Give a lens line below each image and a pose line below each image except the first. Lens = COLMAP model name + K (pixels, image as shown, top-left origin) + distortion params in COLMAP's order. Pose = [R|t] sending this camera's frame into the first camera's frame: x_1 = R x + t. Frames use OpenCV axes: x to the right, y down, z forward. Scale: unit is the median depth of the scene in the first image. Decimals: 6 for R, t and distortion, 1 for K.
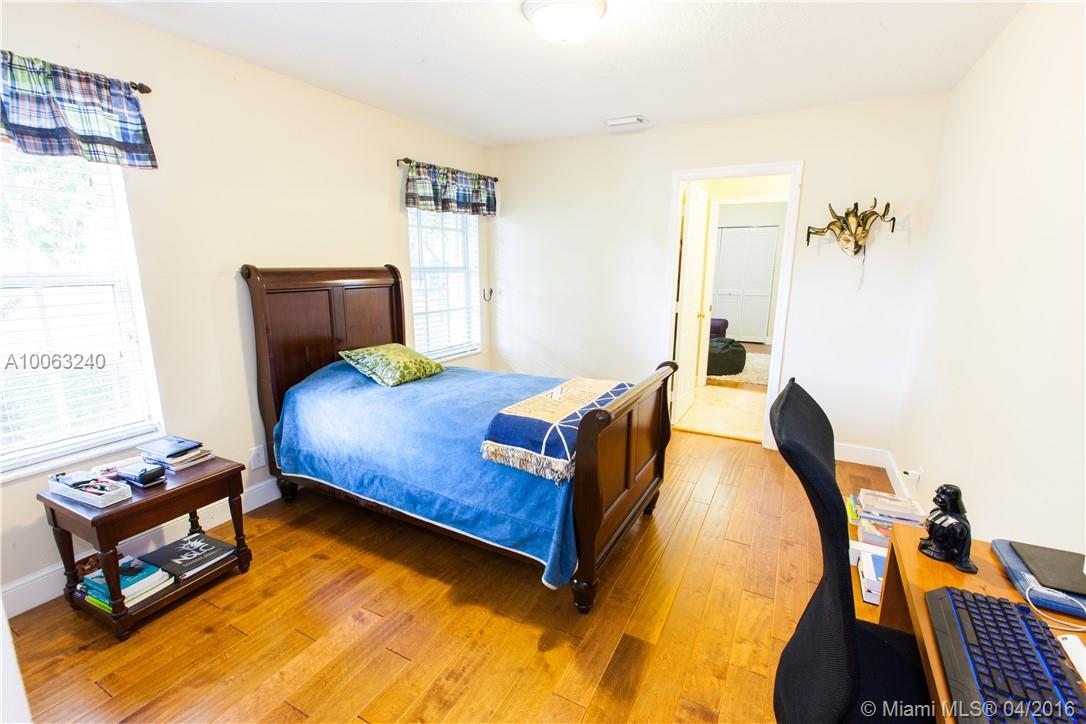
lens RADIAL K [[482.8, 0, 542.0], [0, 482.8, 359.2], [0, 0, 1]] dist [0.000059, 0.000375]
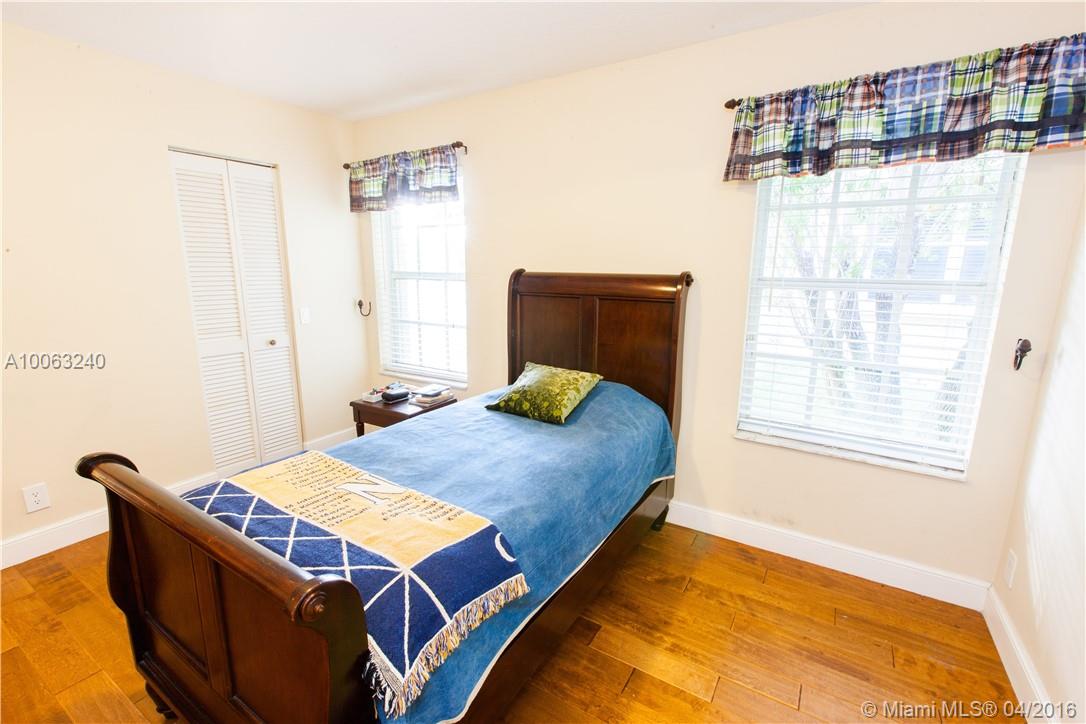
lens RADIAL K [[482.8, 0, 540.8], [0, 482.8, 366.3], [0, 0, 1]] dist [0.000059, 0.000375]
pose [[-0.070336, 0.213256, -0.974461, 0.381747], [-0.198880, 0.954270, 0.223193, -0.169197], [0.977497, 0.209499, -0.024707, 0.791240]]
